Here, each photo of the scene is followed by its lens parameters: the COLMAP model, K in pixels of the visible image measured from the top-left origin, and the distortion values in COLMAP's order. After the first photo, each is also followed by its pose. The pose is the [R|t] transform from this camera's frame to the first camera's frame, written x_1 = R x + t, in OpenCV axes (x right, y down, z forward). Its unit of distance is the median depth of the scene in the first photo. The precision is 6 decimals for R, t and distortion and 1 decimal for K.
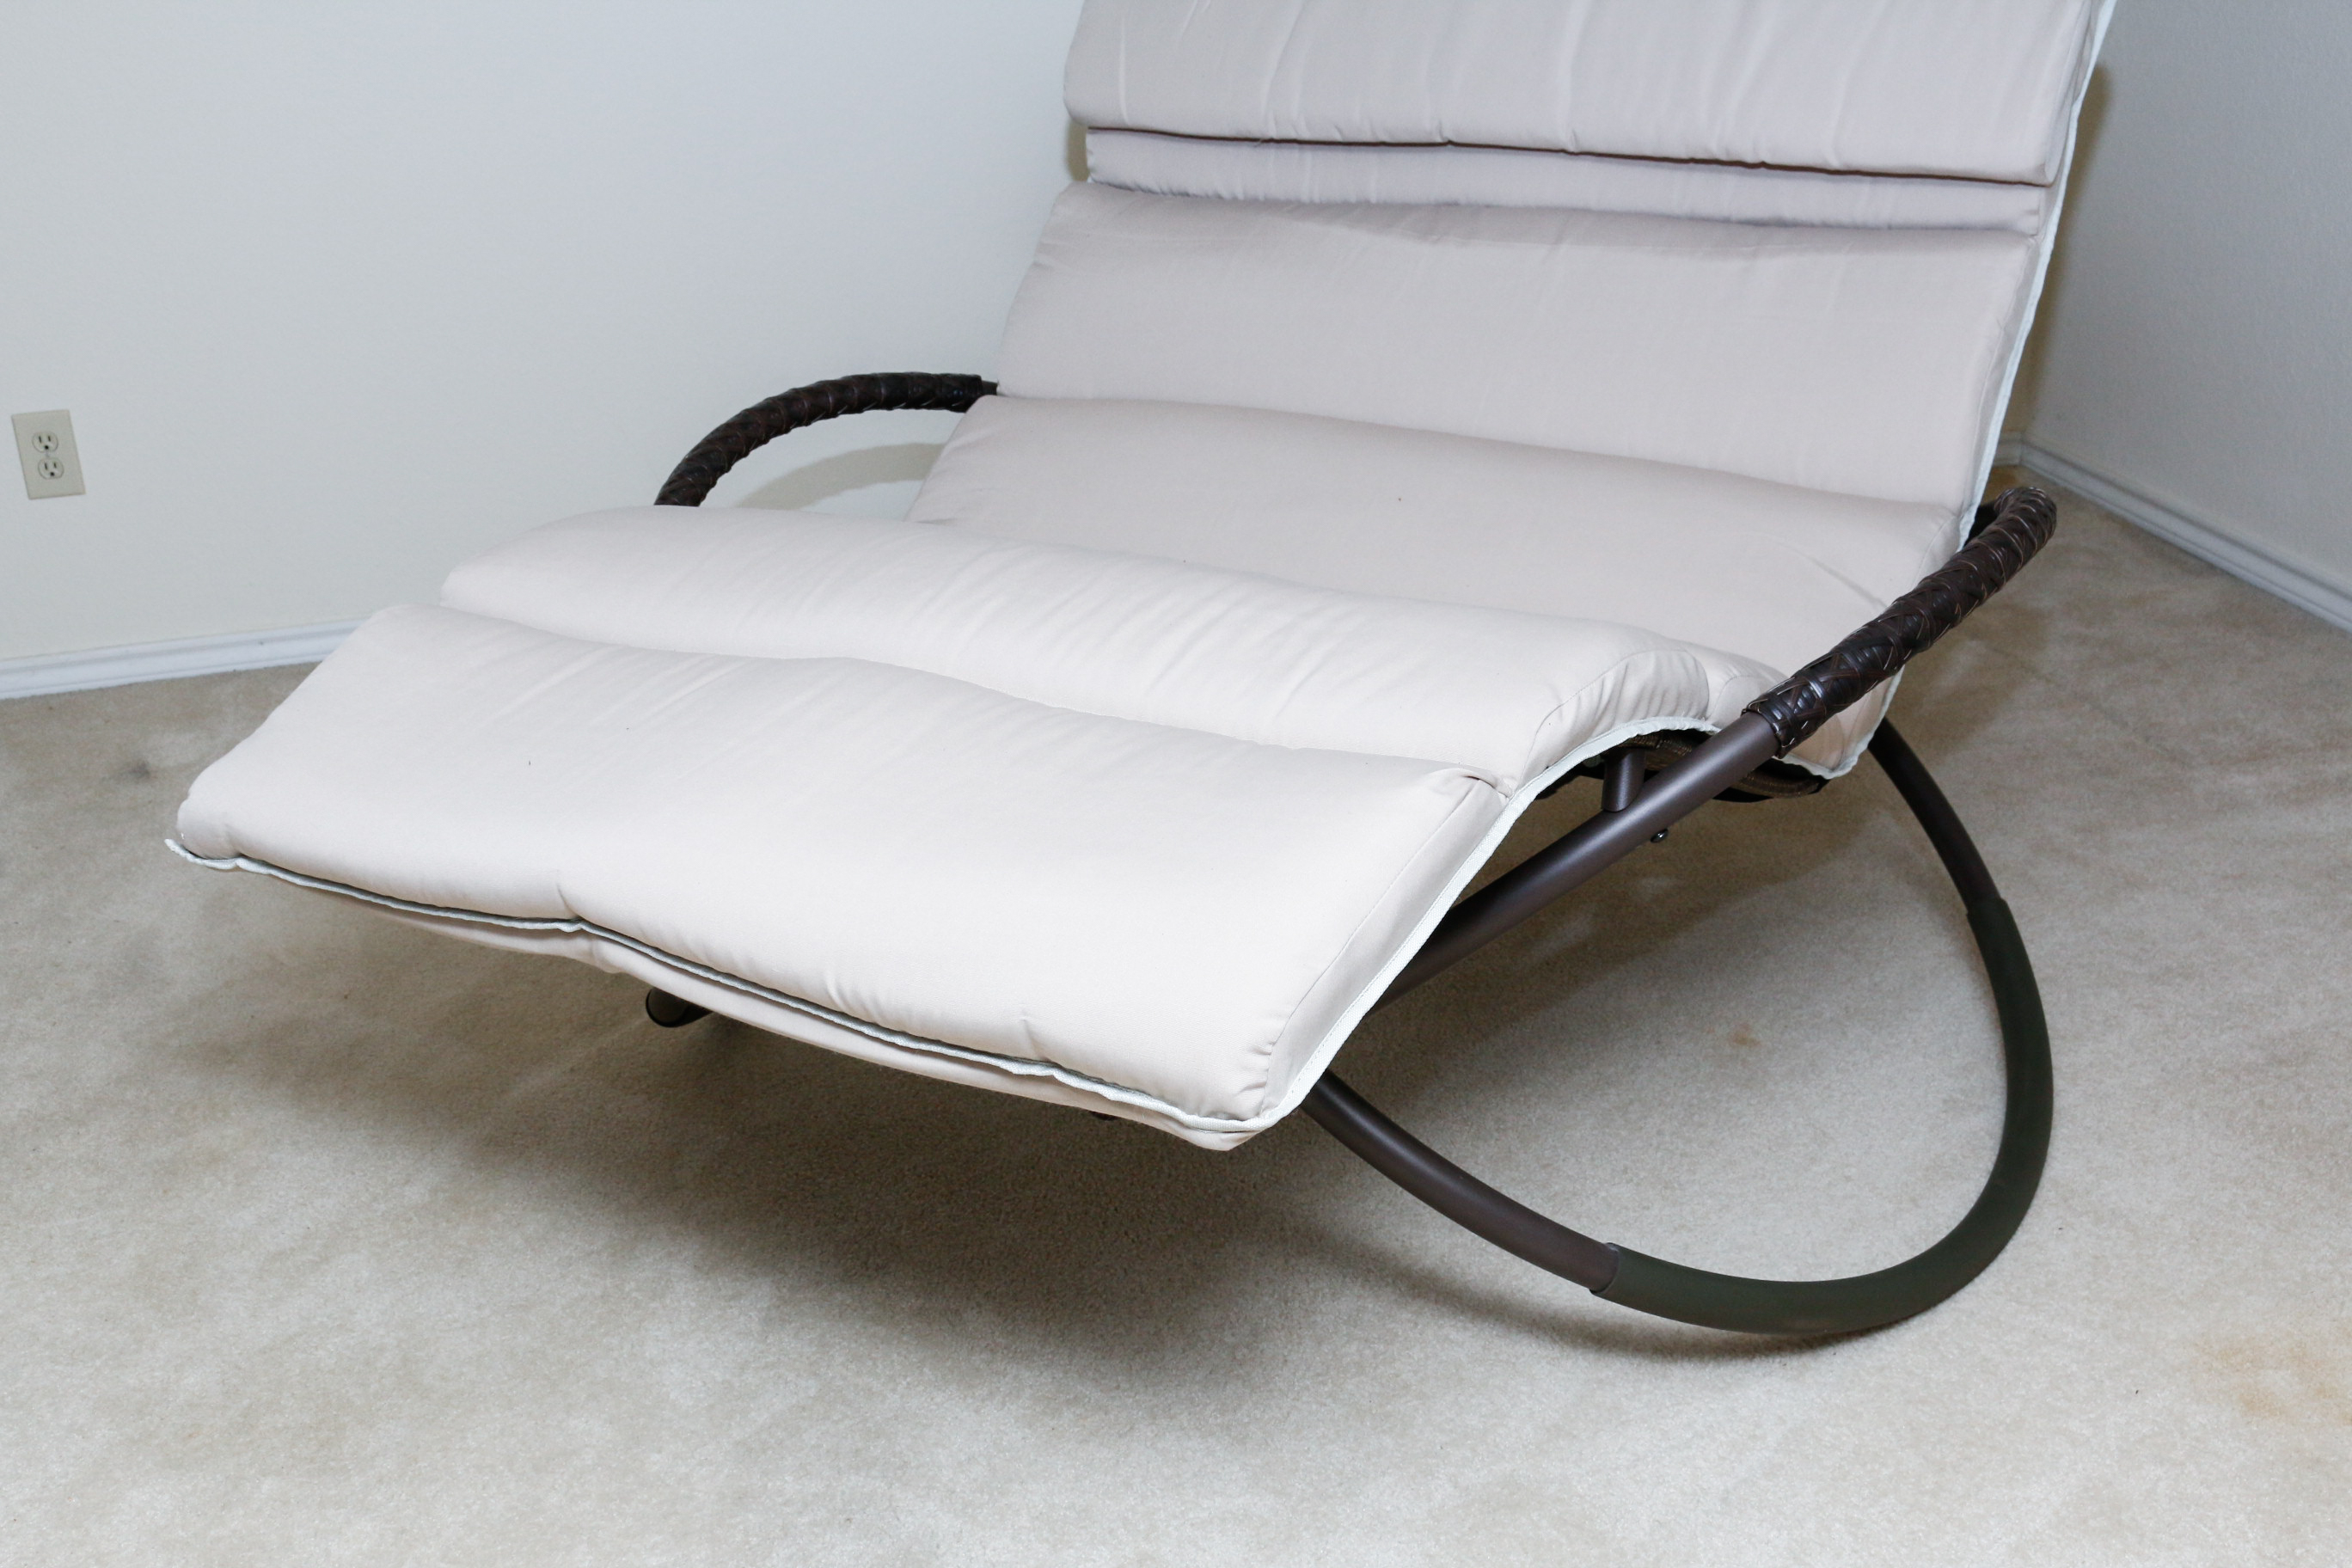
lens RADIAL K [[2615.0, 0, 1132.6], [0, 2615.0, 834.1], [0, 0, 1]] dist [-0.085481, 0.000000]
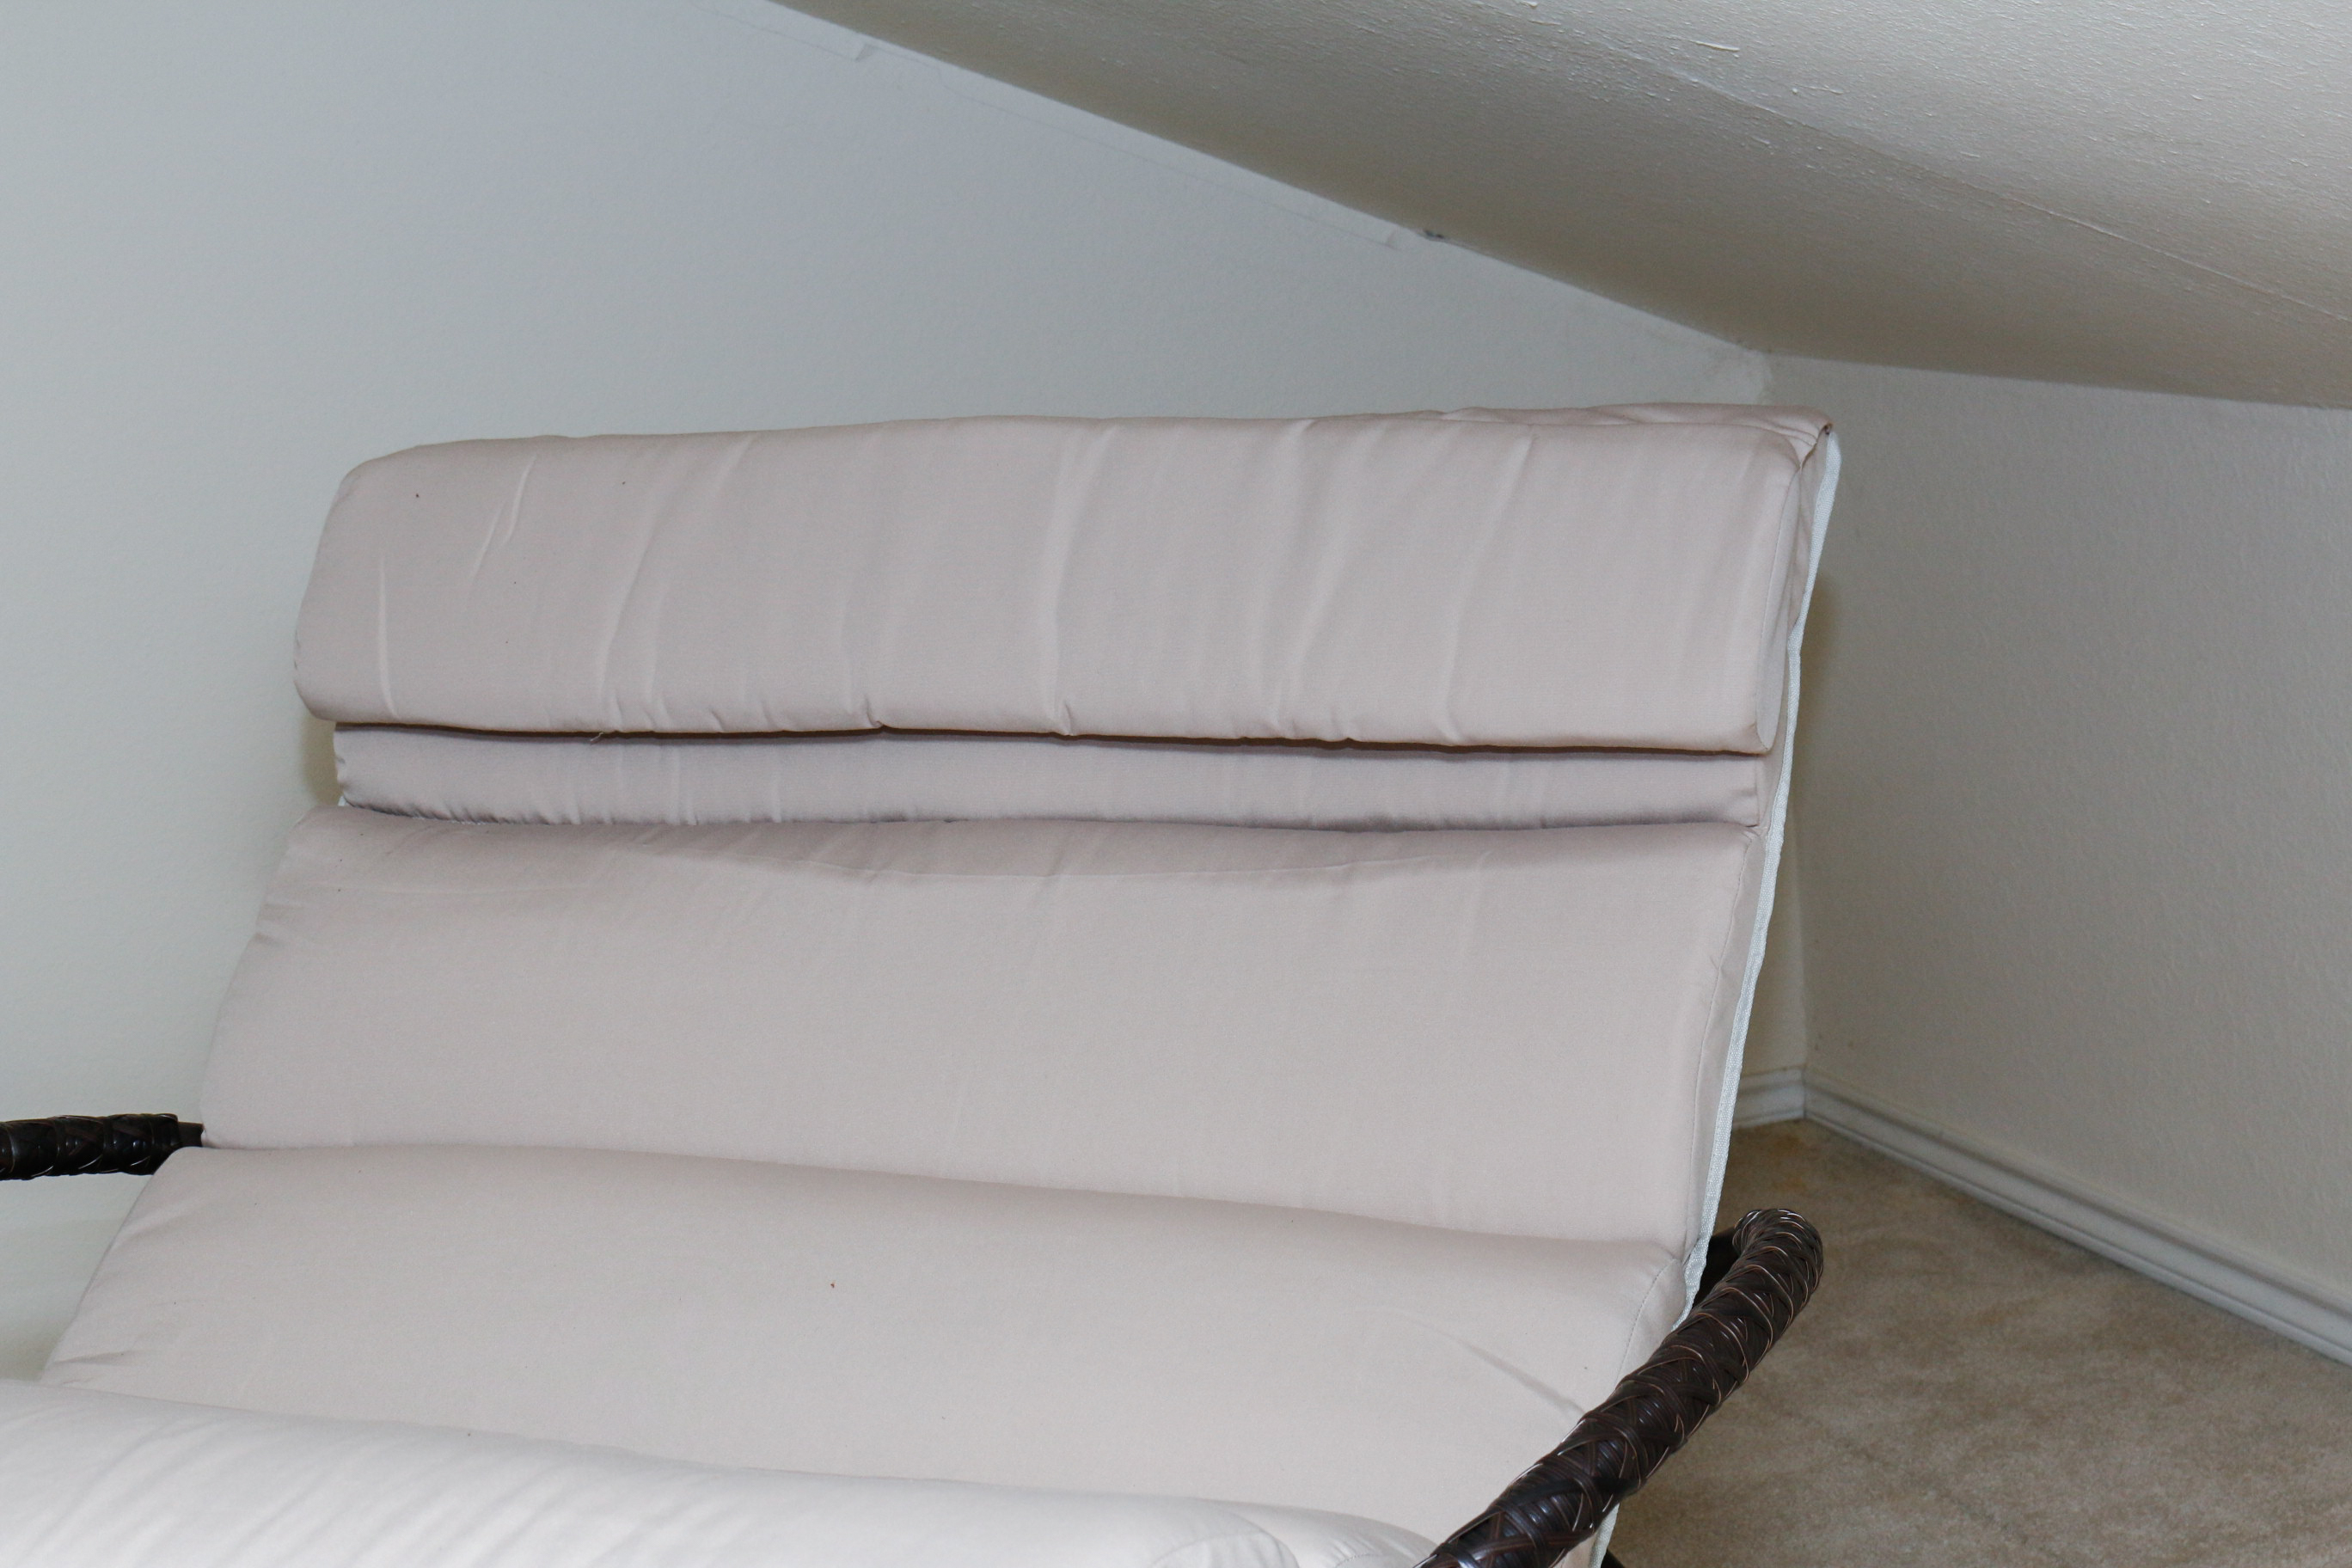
lens RADIAL K [[3988.8, 0, 1180.0], [0, 3988.8, 782.6], [0, 0, 1]] dist [-0.035450, 0.000000]
pose [[0.985319, -0.045813, 0.164462, 0.031760], [0.081360, 0.972903, -0.216428, -0.030256], [-0.150090, 0.226631, 0.962347, 0.019140]]
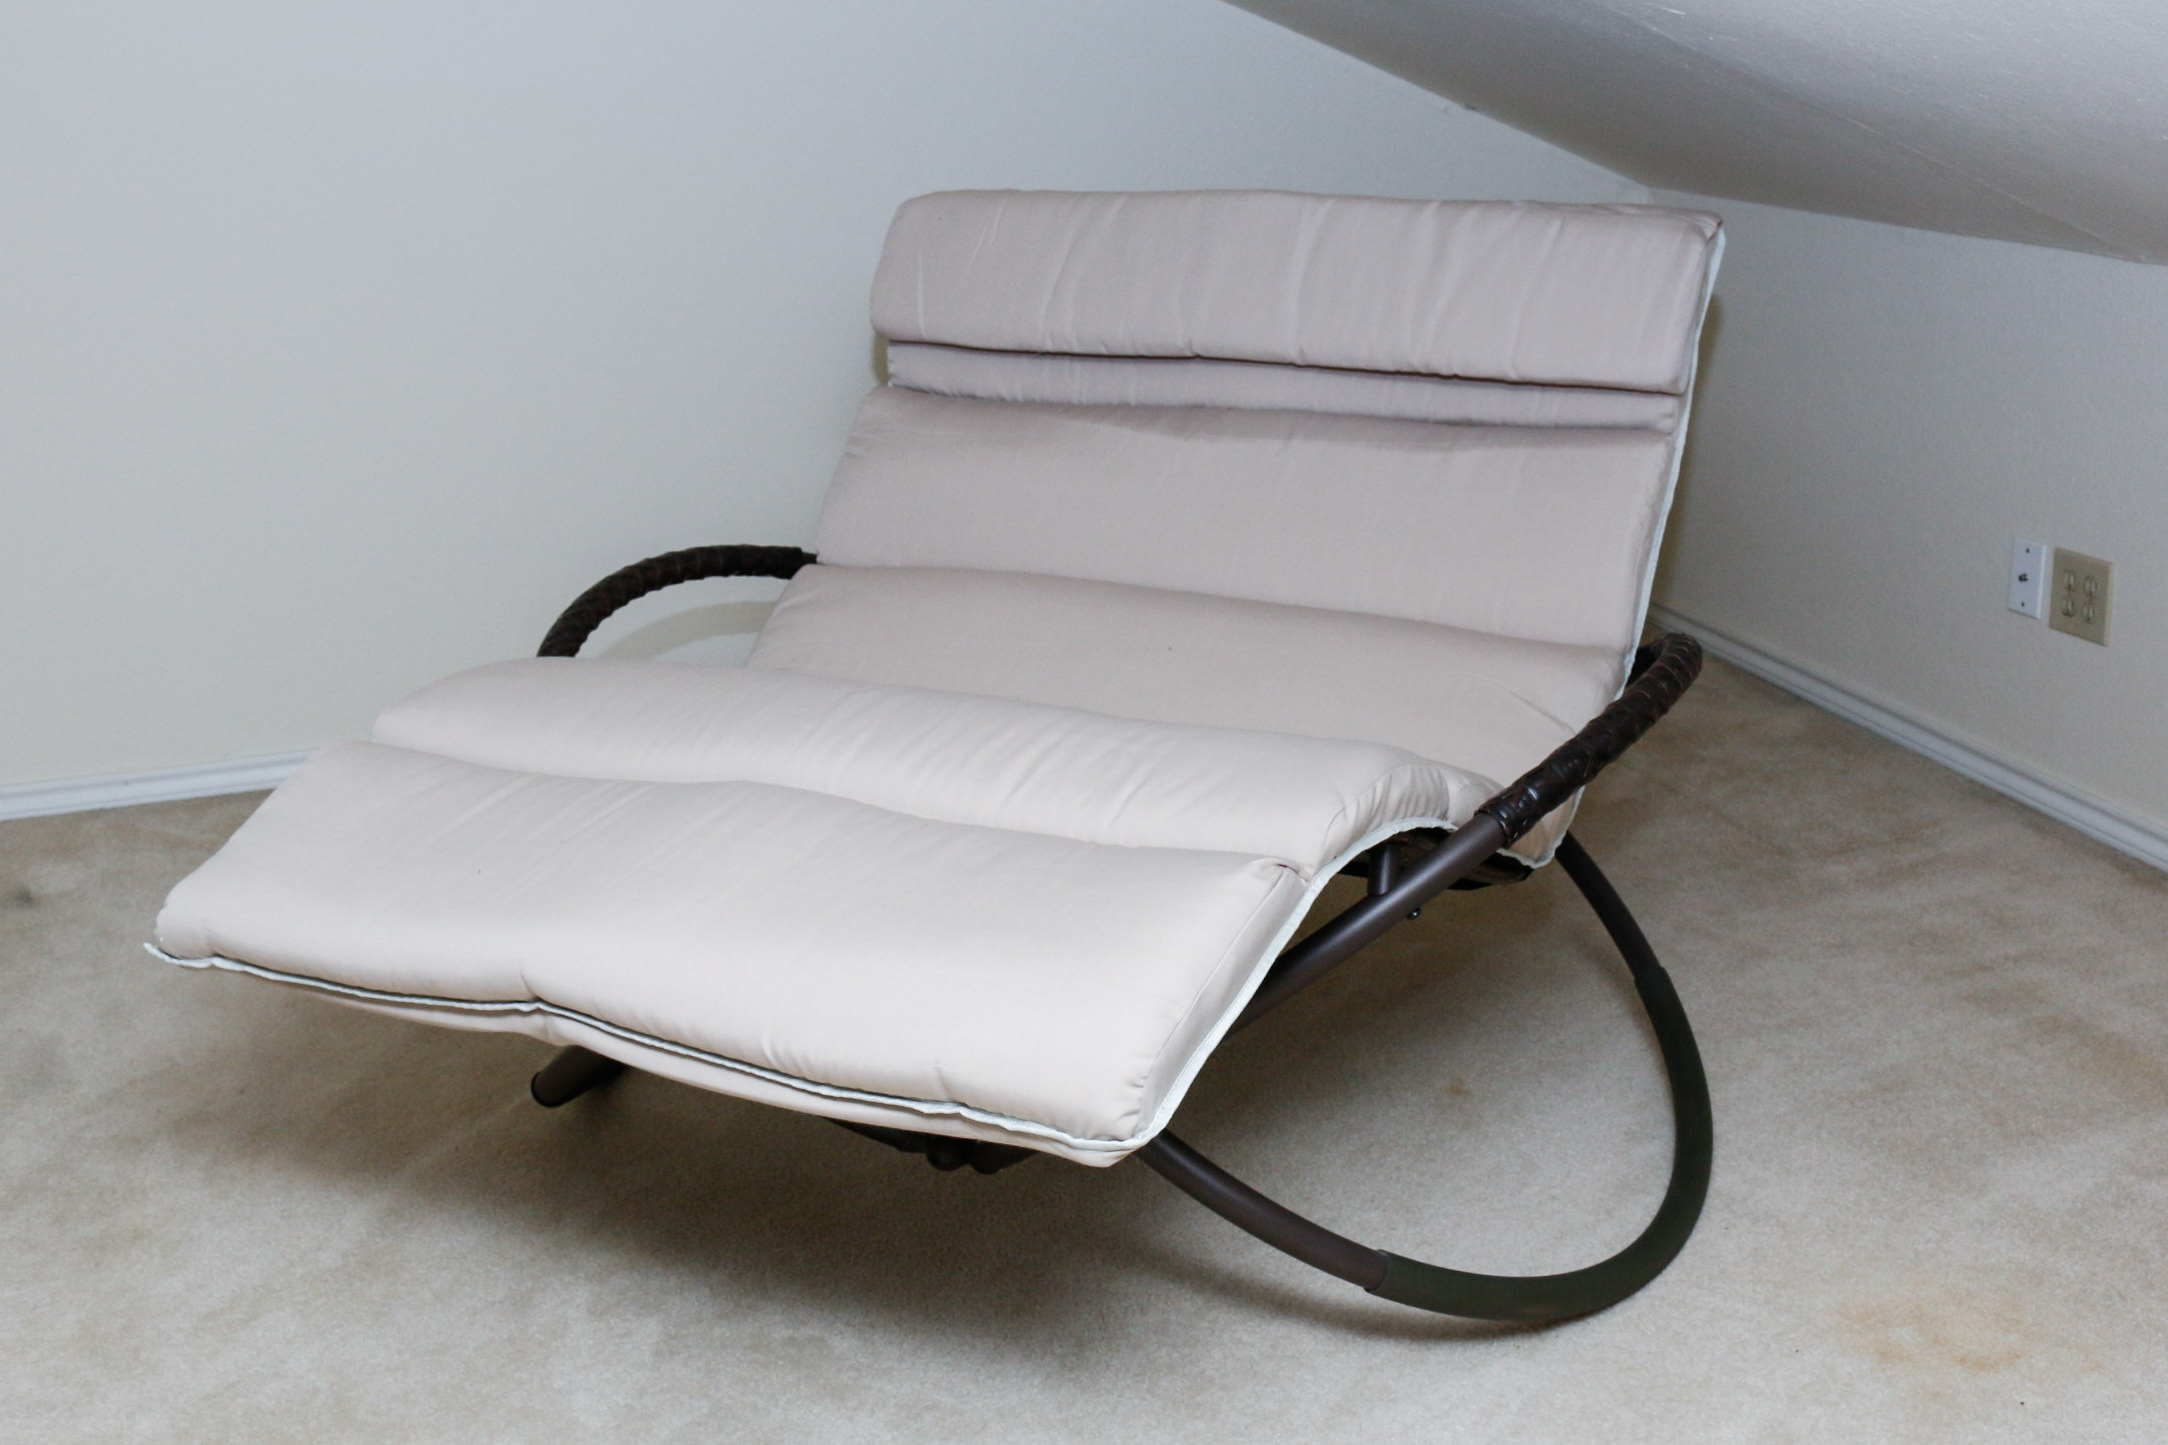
lens RADIAL K [[2370.2, 0, 1174.9], [0, 2370.2, 729.9], [0, 0, 1]] dist [-0.136144, 0.000000]
pose [[0.988784, -0.010946, 0.148951, -0.060631], [0.025189, 0.995246, -0.094075, 0.013078], [-0.147213, 0.096772, 0.984359, -0.079377]]
